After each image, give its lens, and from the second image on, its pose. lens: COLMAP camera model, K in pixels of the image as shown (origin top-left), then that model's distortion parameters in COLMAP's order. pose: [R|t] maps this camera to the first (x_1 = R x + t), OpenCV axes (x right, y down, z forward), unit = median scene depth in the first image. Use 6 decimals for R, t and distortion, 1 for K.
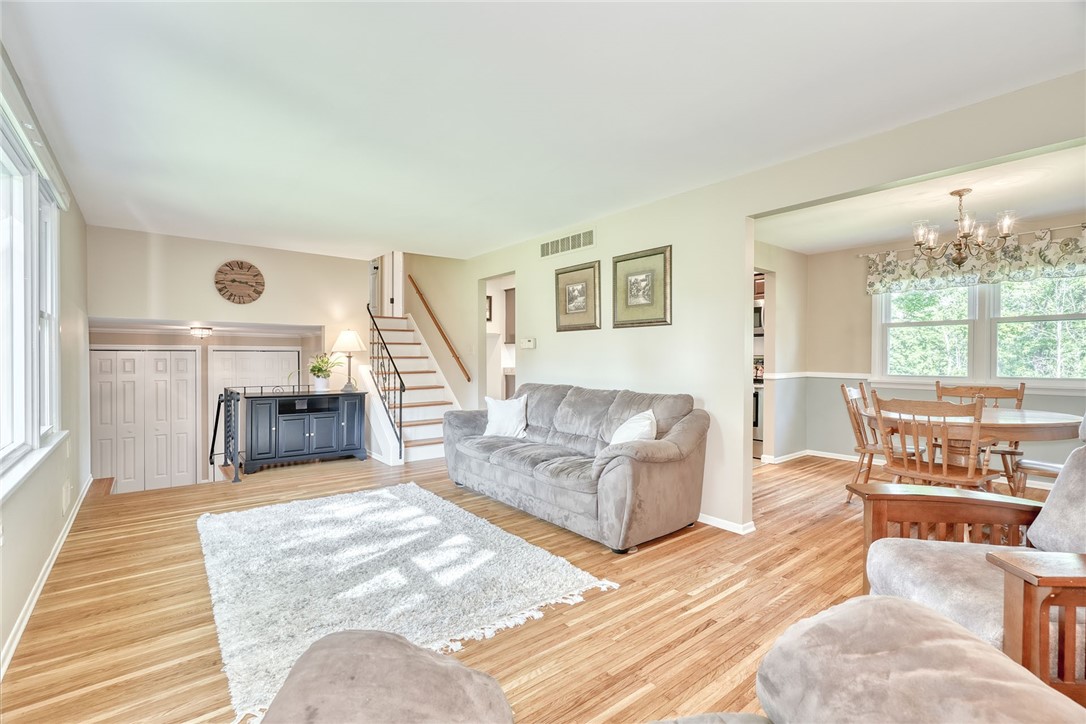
lens RADIAL K [[491.9, 0, 540.2], [0, 491.9, 360.6], [0, 0, 1]] dist [-0.001701, 0.000823]
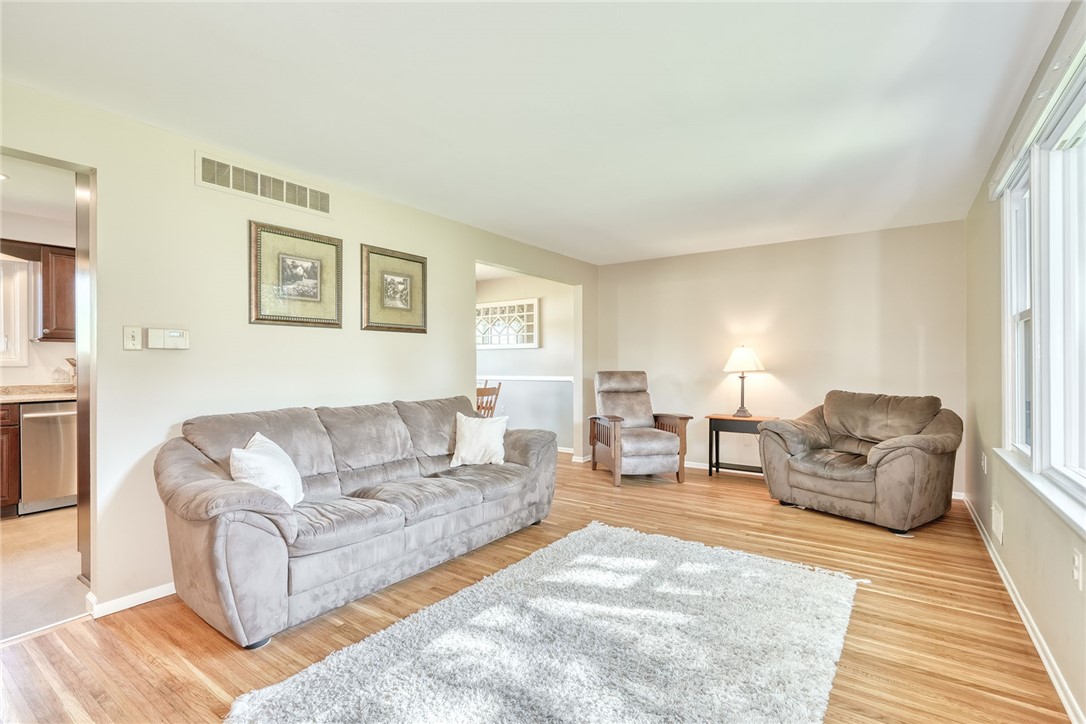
lens RADIAL K [[502.8, 0, 543.0], [0, 502.8, 362.0], [0, 0, 1]] dist [-0.001036, 0.000275]
pose [[-0.274281, 0.003382, 0.961644, -0.779325], [0.013956, 0.999903, 0.000464, -0.008283], [-0.961548, 0.013548, -0.274301, 0.985252]]
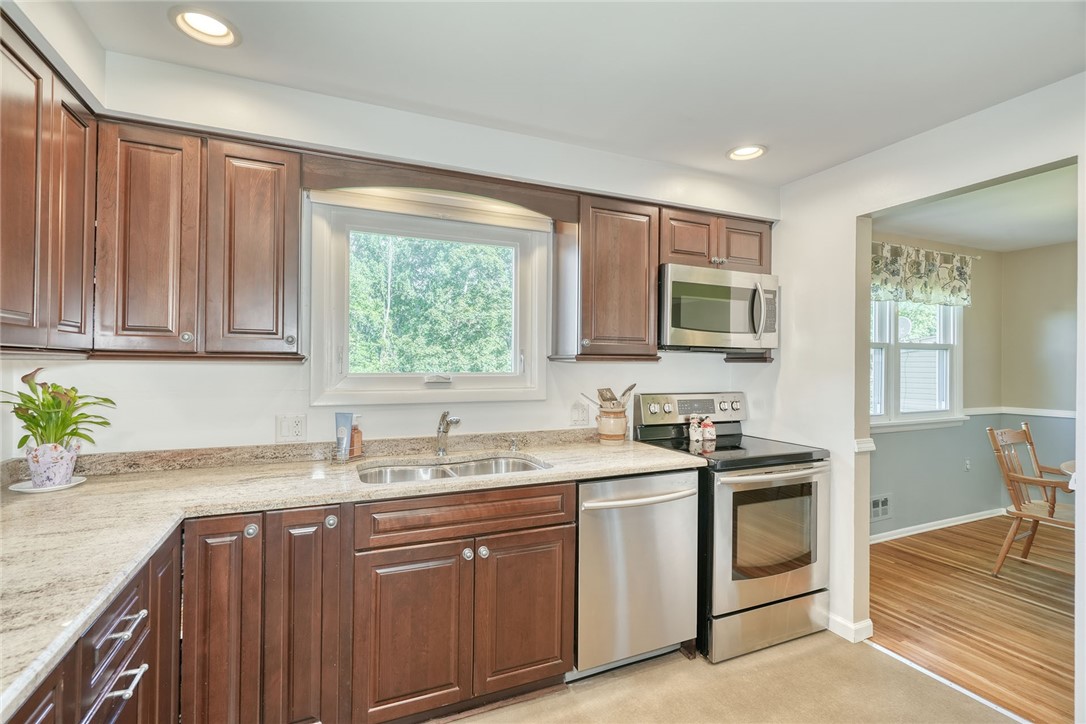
lens RADIAL K [[491.9, 0, 540.2], [0, 491.9, 360.6], [0, 0, 1]] dist [-0.001701, 0.000823]
pose [[0.256269, 0.007658, 0.966575, -0.402192], [0.006285, 0.999934, -0.009588, -0.036018], [-0.966585, 0.008532, 0.256204, 1.309568]]
